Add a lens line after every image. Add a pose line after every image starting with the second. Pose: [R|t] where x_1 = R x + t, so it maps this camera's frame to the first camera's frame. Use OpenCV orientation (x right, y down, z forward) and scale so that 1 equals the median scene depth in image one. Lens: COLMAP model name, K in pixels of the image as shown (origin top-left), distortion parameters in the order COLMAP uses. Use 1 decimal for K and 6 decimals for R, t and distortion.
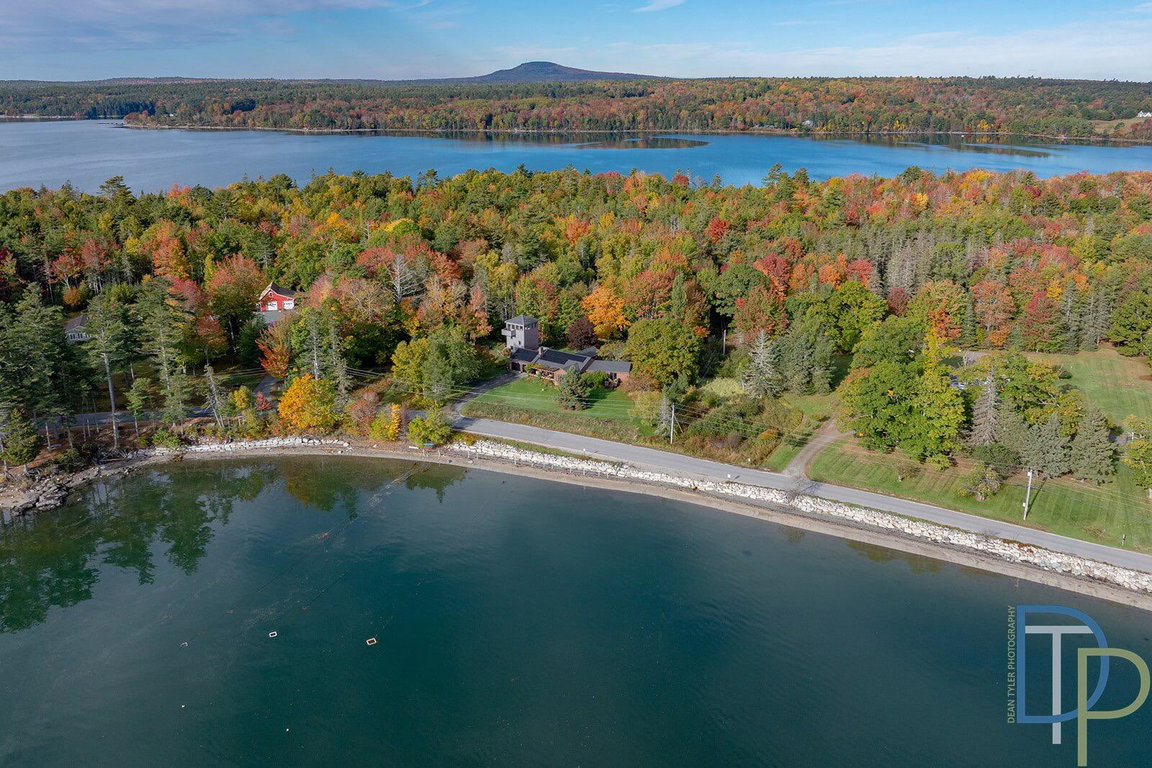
lens RADIAL K [[859.8, 0, 576.0], [0, 859.8, 384.0], [0, 0, 1]] dist [-0.001773, -0.000221]
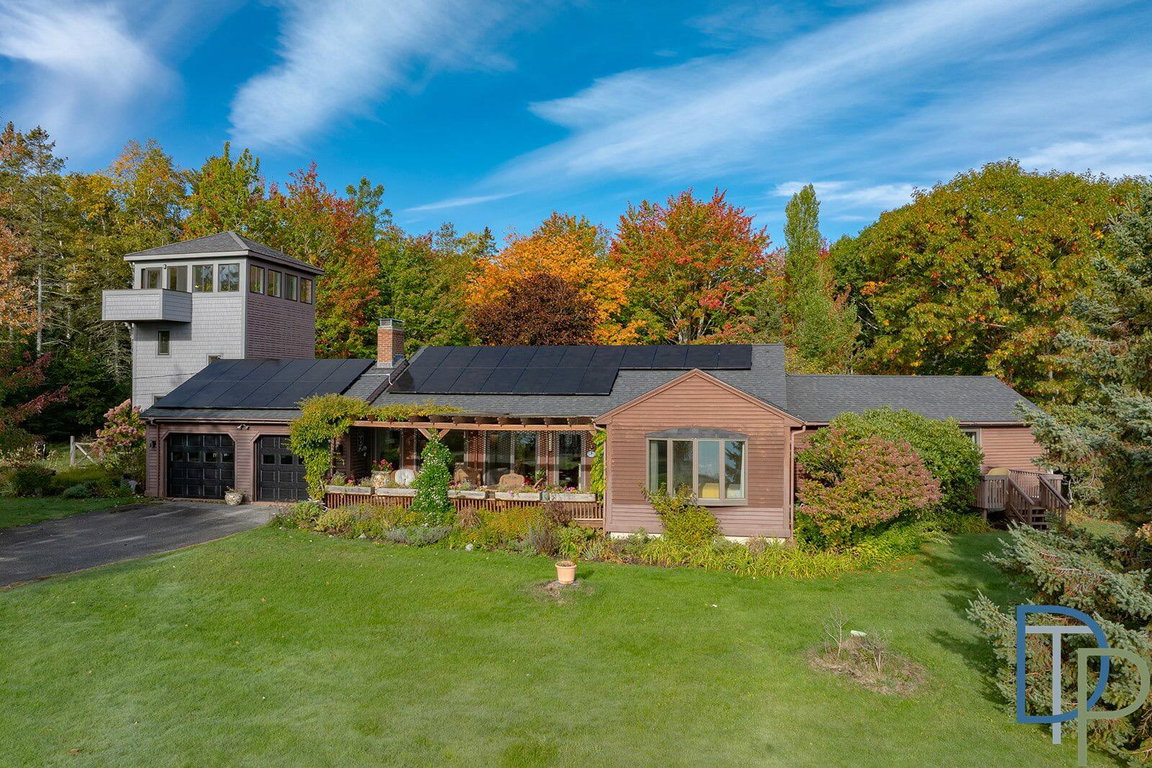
lens RADIAL K [[808.0, 0, 576.0], [0, 808.0, 384.0], [0, 0, 1]] dist [-0.037094, -0.000084]
pose [[0.912265, 0.026658, 0.408733, -0.079623], [0.109254, 0.945890, -0.305541, 0.014414], [-0.394762, 0.323390, 0.859990, 1.022281]]
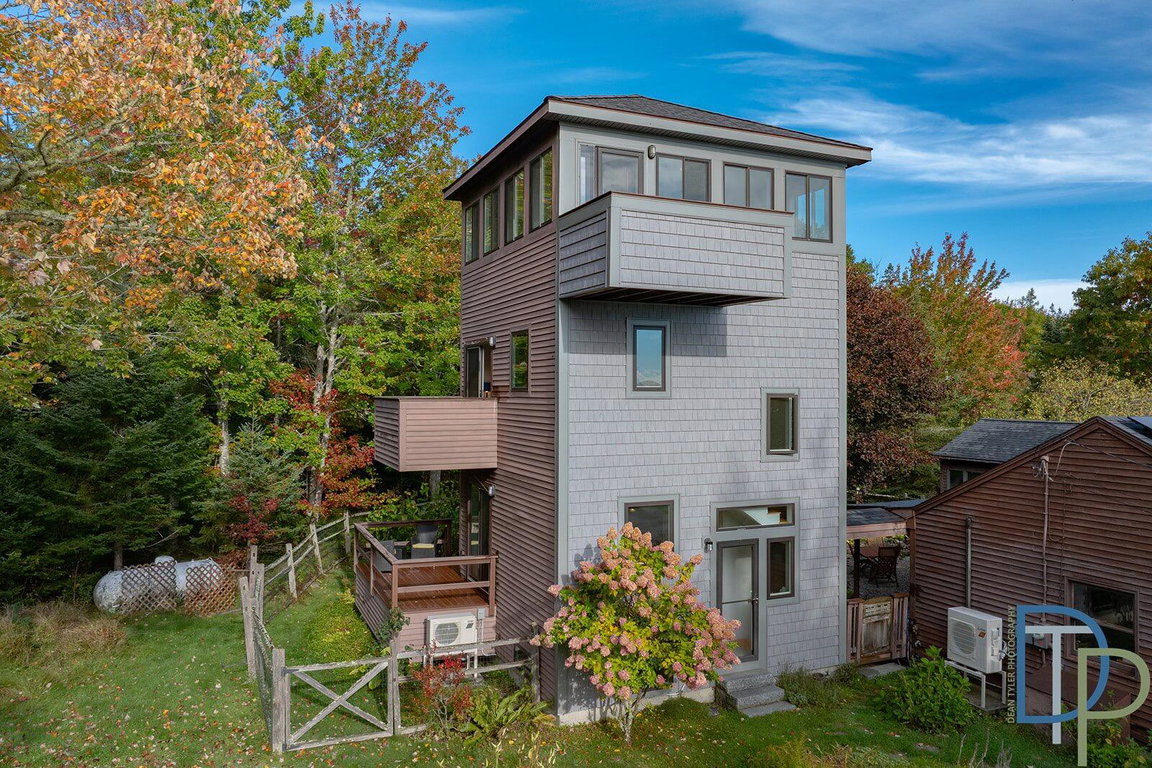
lens RADIAL K [[807.9, 0, 575.4], [0, 807.9, 348.4], [0, 0, 1]] dist [-0.035488, -0.006164]
pose [[0.491204, 0.061294, 0.868886, -0.159209], [0.260897, 0.941371, -0.213899, -0.053826], [-0.831055, 0.331758, 0.446414, 1.202491]]
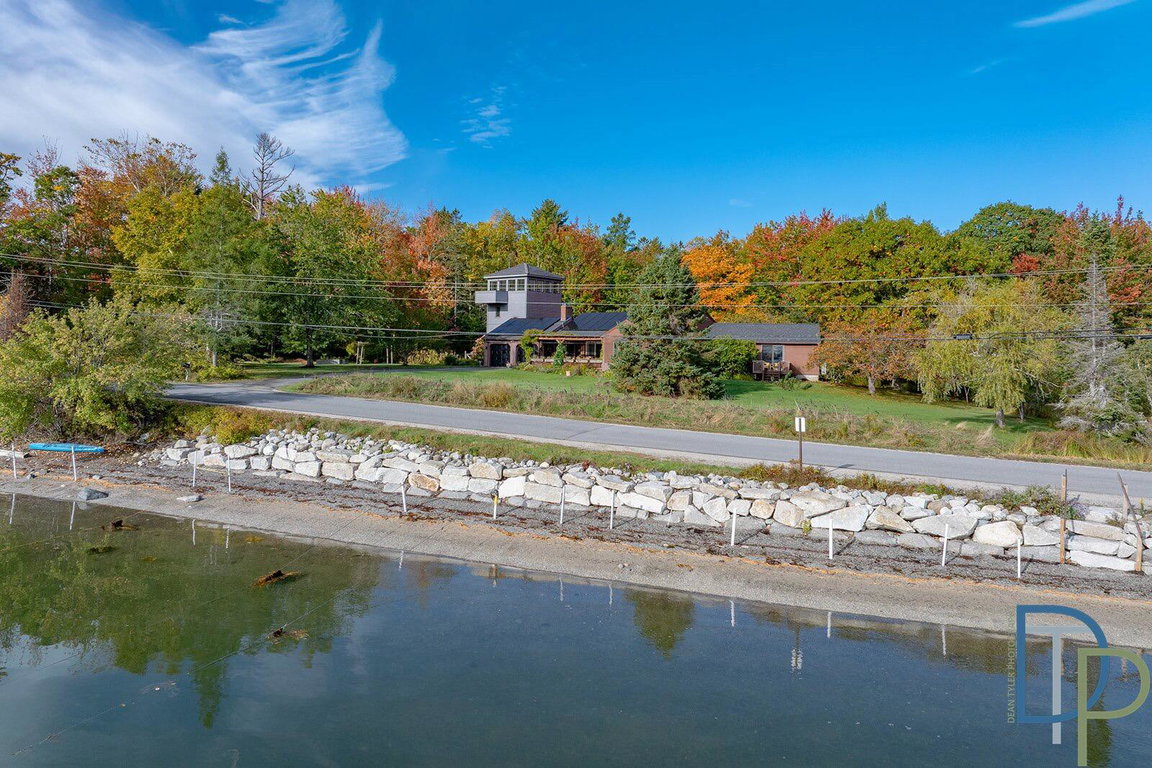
lens RADIAL K [[807.9, 0, 575.4], [0, 807.9, 348.4], [0, 0, 1]] dist [-0.035488, -0.006164]
pose [[0.998764, 0.036260, -0.034008, -0.028205], [-0.045235, 0.946610, -0.319192, 0.106698], [0.020618, 0.320336, 0.947080, 0.777882]]
